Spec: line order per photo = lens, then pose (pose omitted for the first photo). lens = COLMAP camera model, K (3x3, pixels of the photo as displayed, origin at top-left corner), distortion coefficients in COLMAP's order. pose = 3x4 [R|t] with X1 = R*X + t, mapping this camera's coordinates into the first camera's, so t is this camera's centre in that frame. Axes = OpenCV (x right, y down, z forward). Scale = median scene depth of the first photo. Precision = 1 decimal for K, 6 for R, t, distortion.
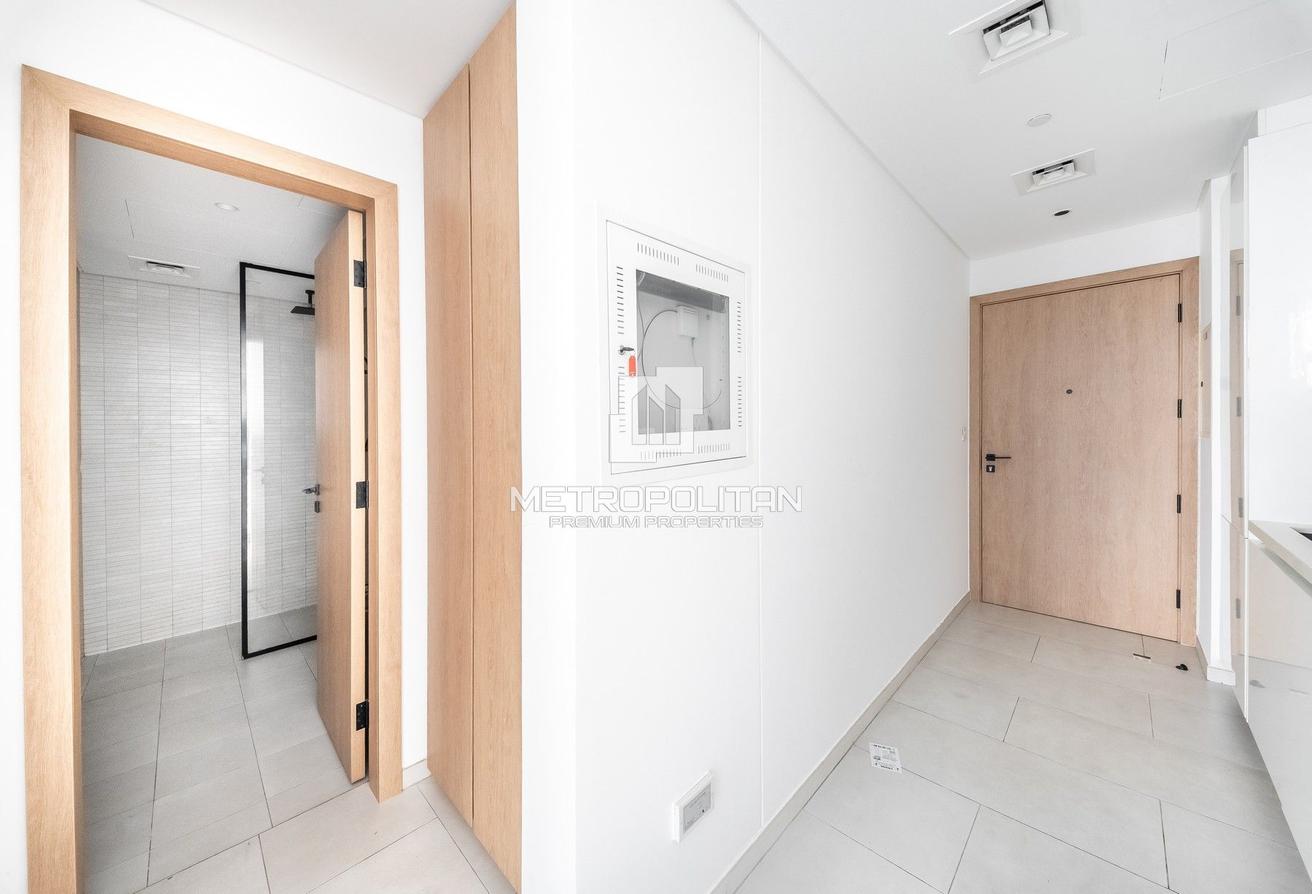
lens RADIAL K [[451.1, 0, 653.4], [0, 451.1, 432.0], [0, 0, 1]] dist [0.007602, -0.003349]
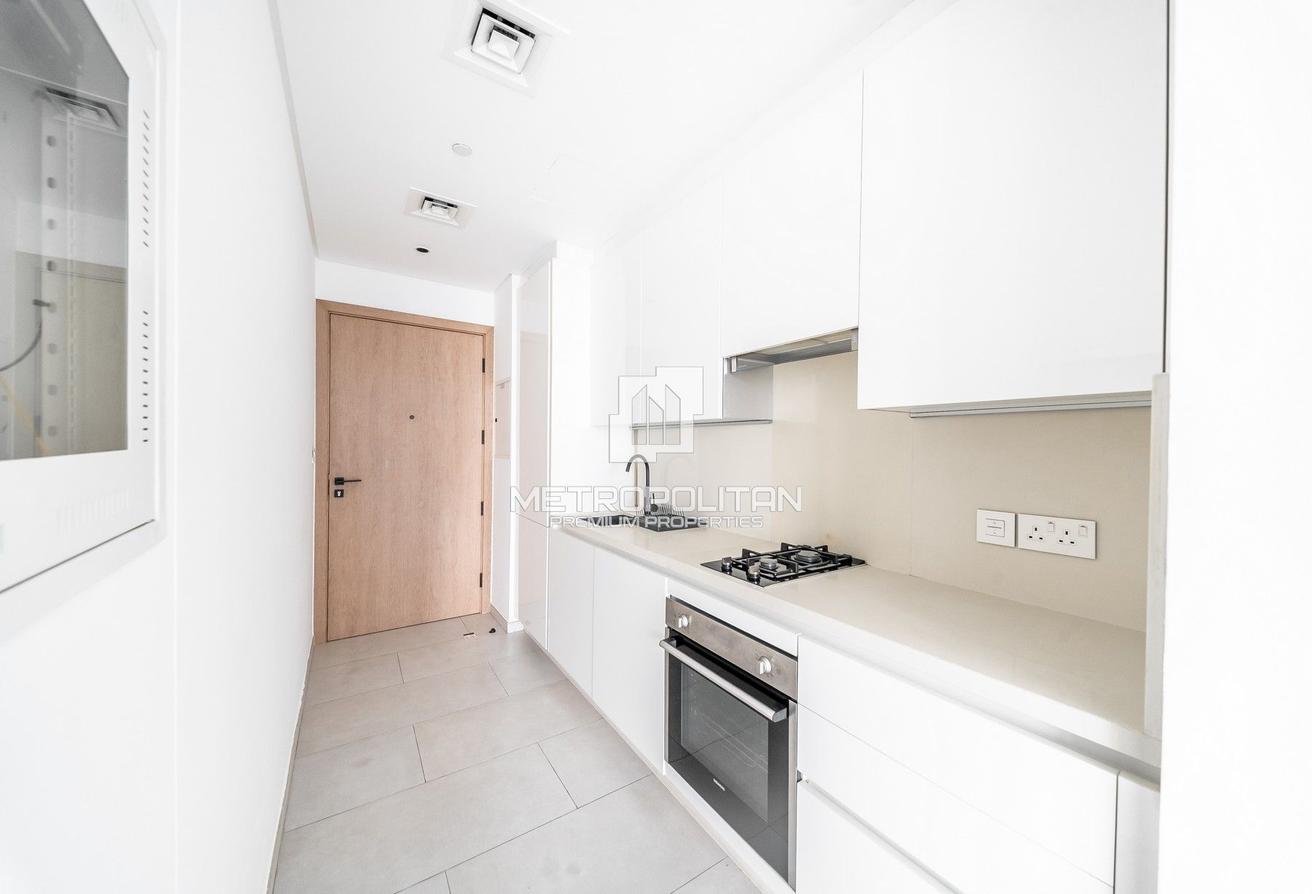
lens RADIAL K [[451.1, 0, 668.7], [0, 451.1, 456.0], [0, 0, 1]] dist [0.007602, -0.003349]
pose [[0.191355, -0.001088, 0.981520, -0.031510], [-0.006213, 0.999978, 0.002320, -0.001466], [-0.981501, -0.006542, 0.191344, 0.179156]]
